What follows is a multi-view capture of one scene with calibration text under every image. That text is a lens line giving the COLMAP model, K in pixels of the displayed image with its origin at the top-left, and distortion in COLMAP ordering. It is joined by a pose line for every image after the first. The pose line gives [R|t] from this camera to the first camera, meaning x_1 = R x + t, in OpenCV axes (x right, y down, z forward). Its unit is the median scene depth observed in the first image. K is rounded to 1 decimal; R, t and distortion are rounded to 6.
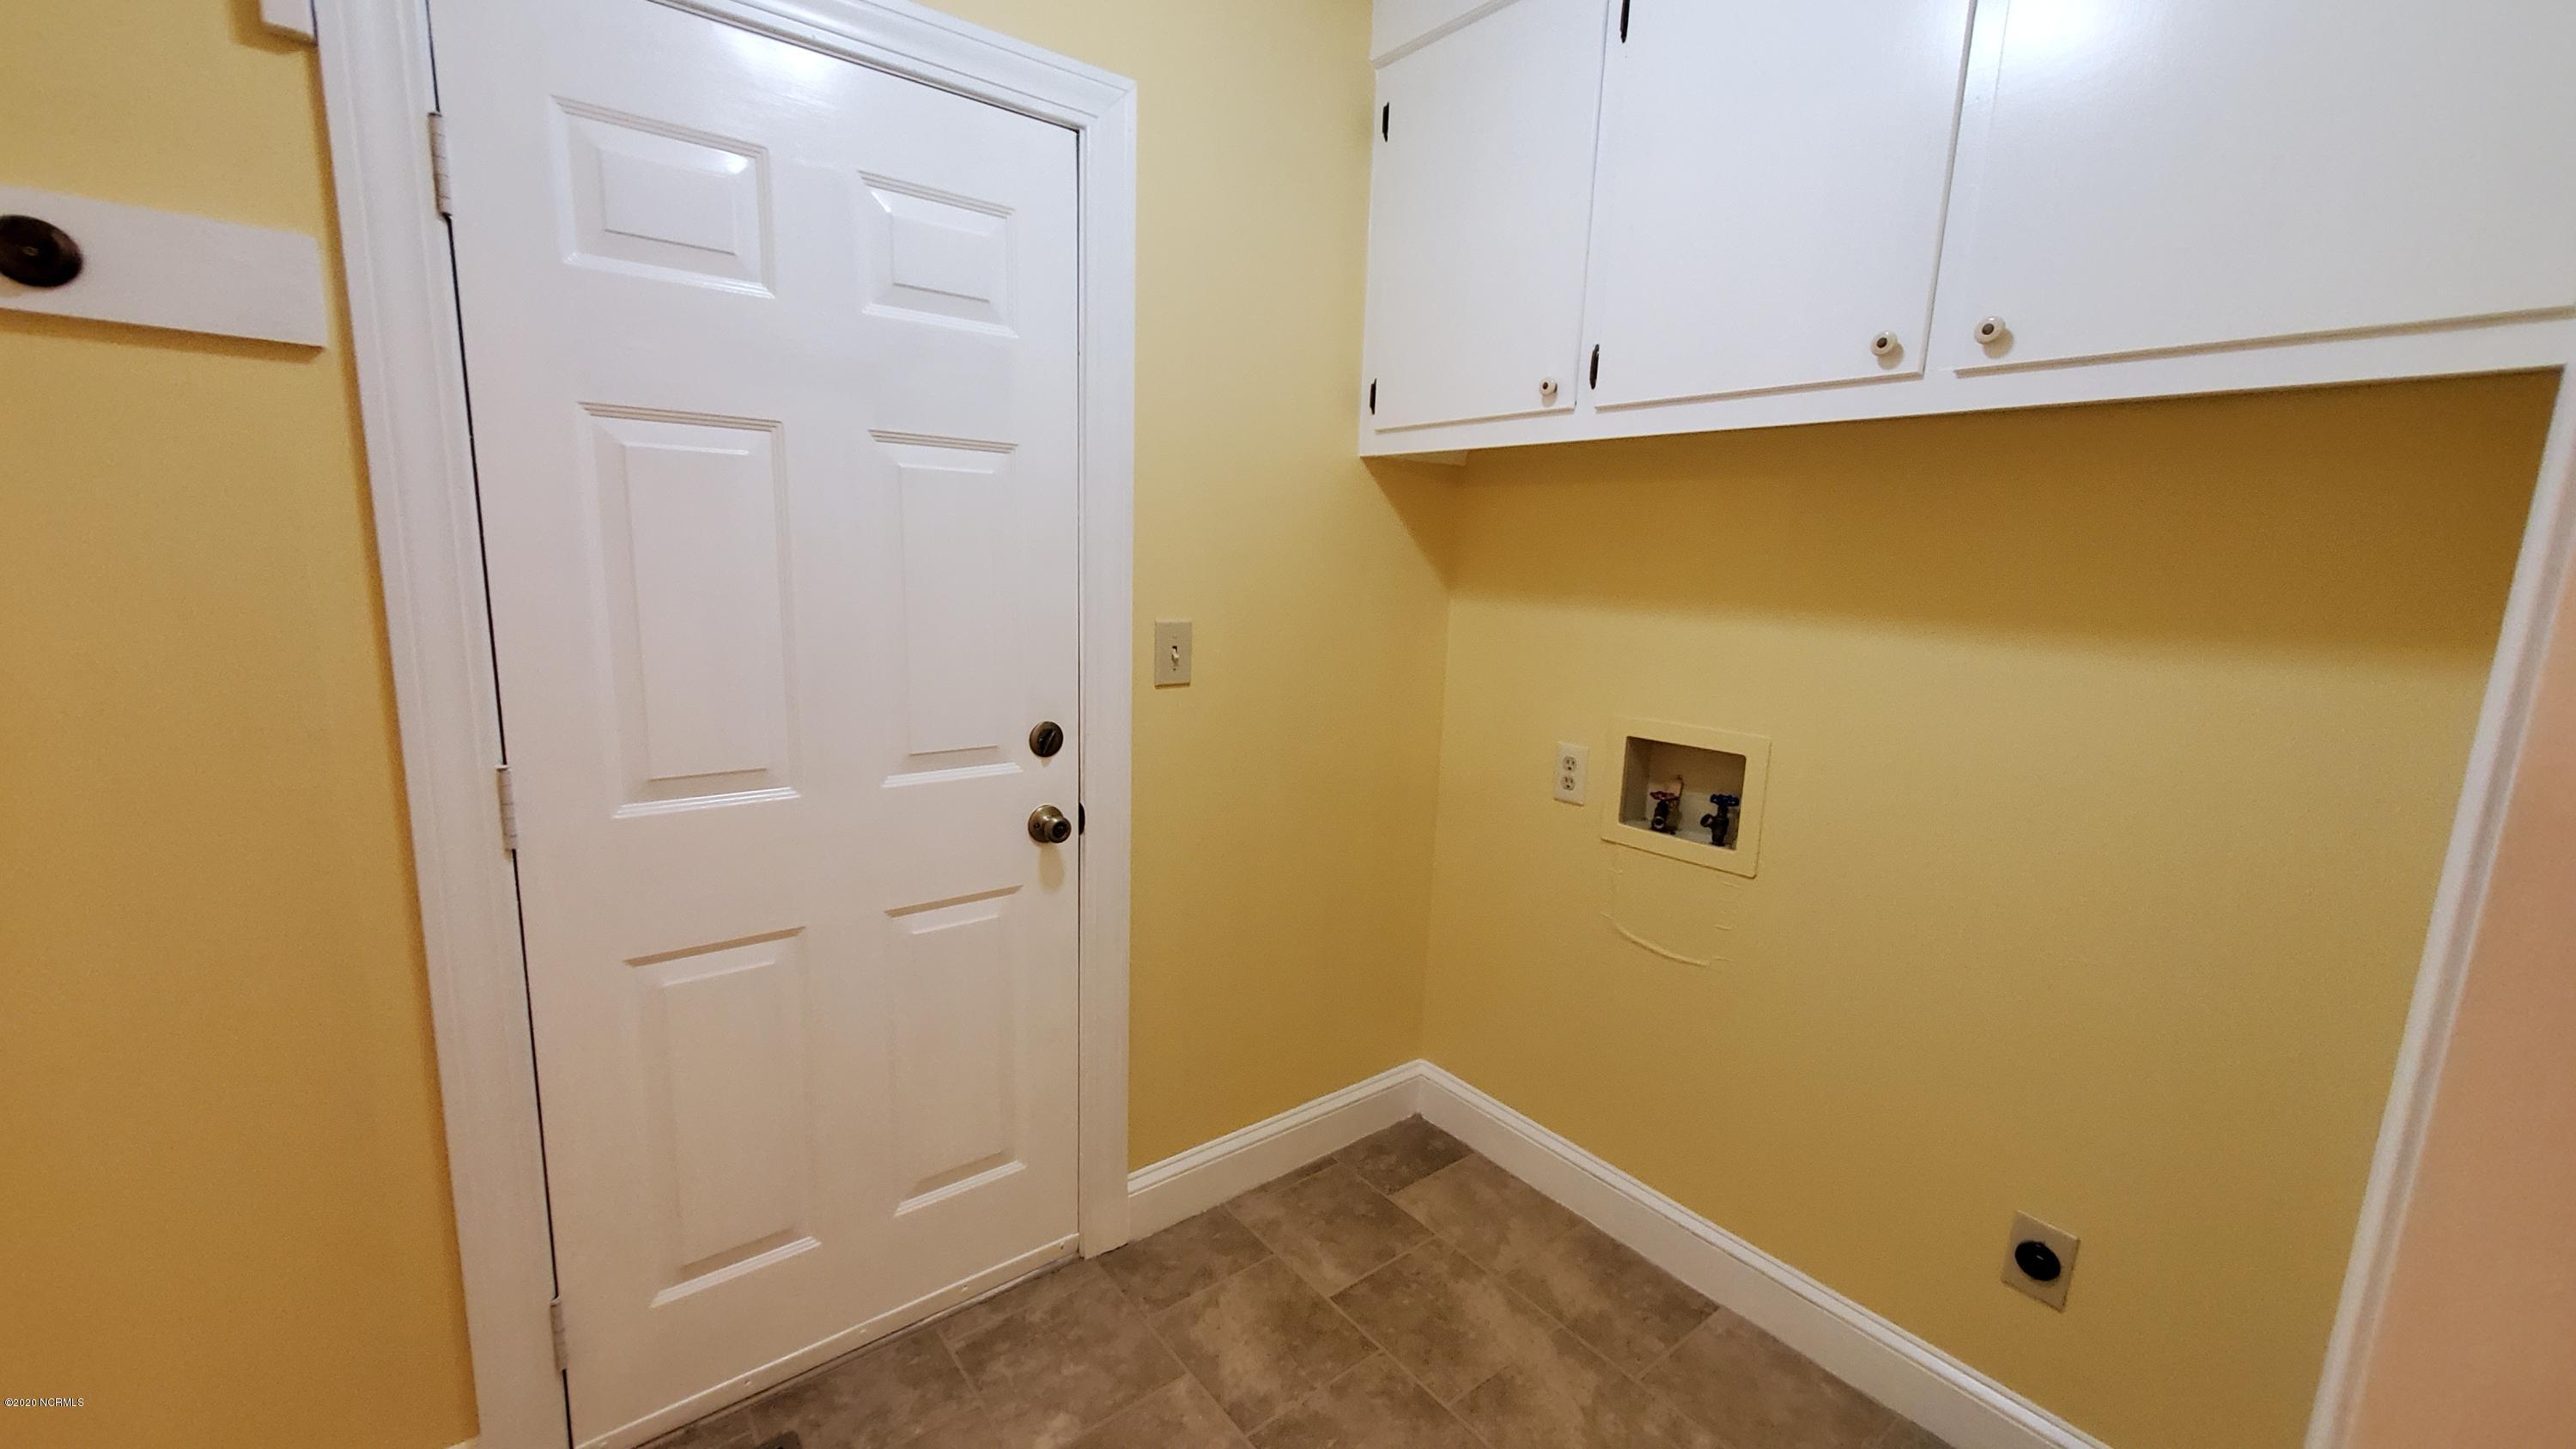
lens RADIAL K [[1016.6, 0, 1293.4], [0, 1016.6, 727.5], [0, 0, 1]] dist [0.006056, -0.000924]
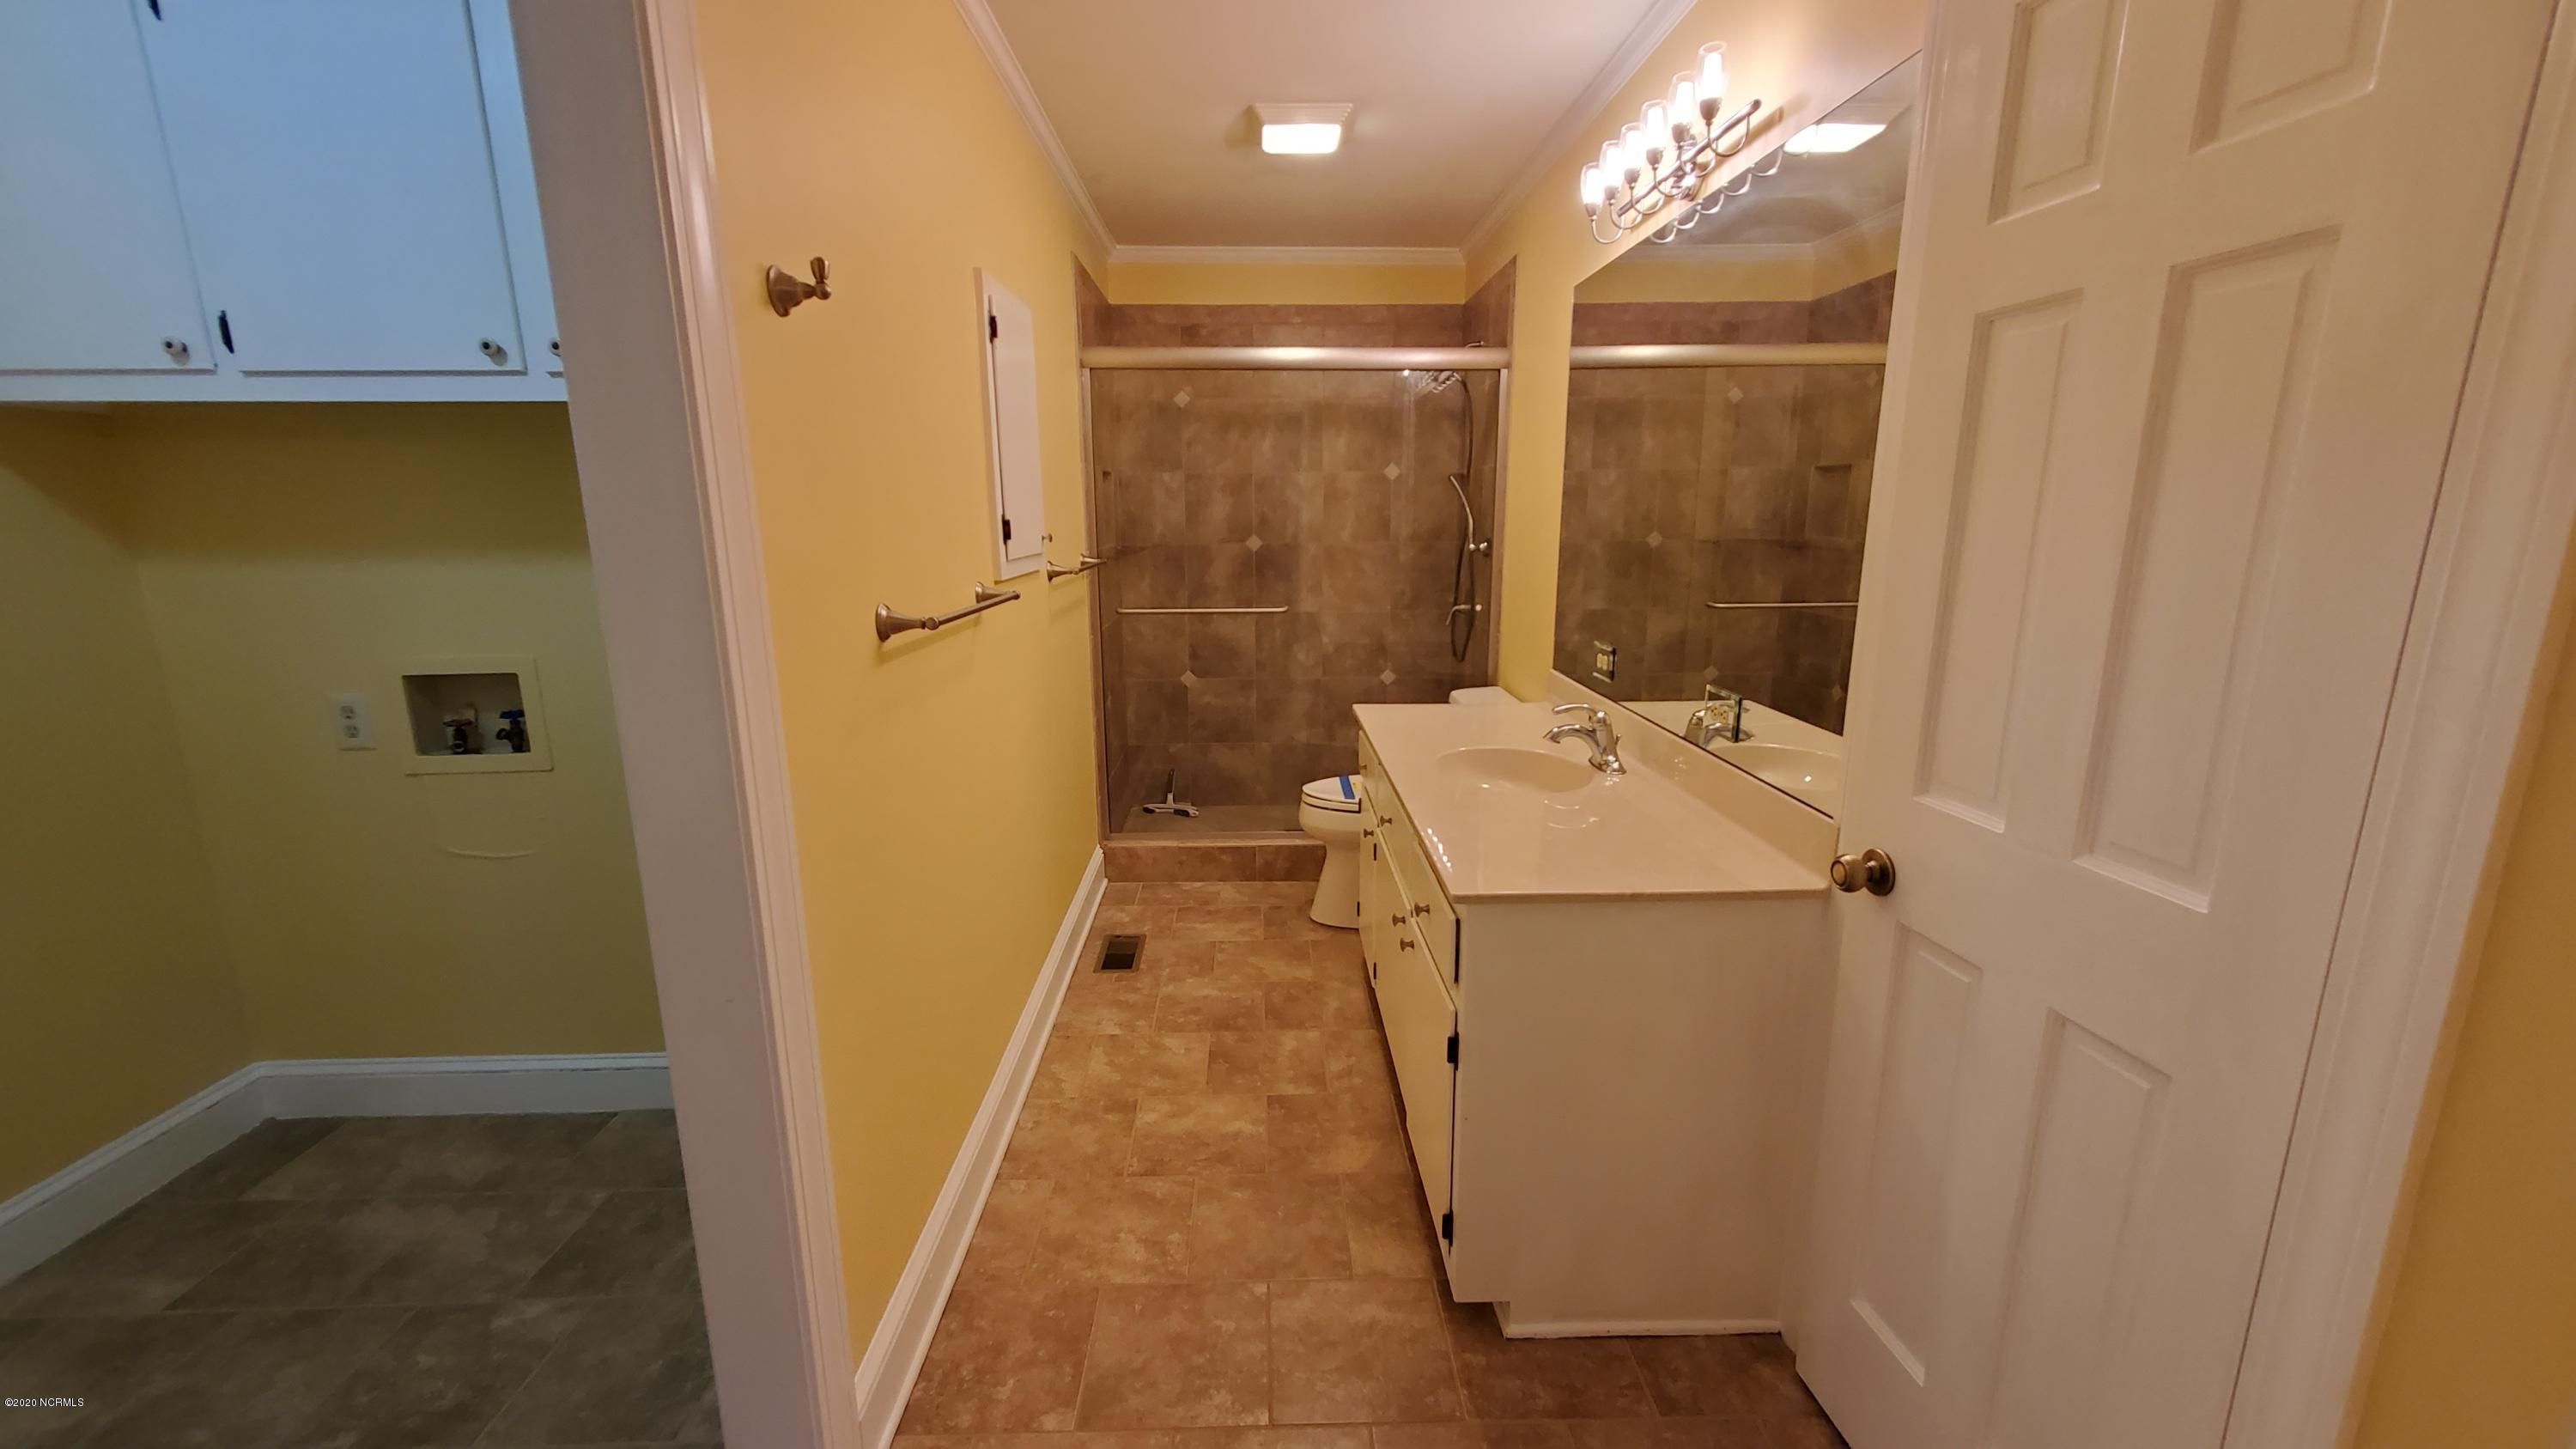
lens RADIAL K [[1016.6, 0, 1282.7], [0, 1016.6, 732.2], [0, 0, 1]] dist [0.006056, -0.000924]
pose [[0.598305, -0.208917, 0.773553, 0.035750], [0.161590, 0.977035, 0.138890, 0.070340], [-0.784805, 0.041899, 0.618324, -0.425595]]
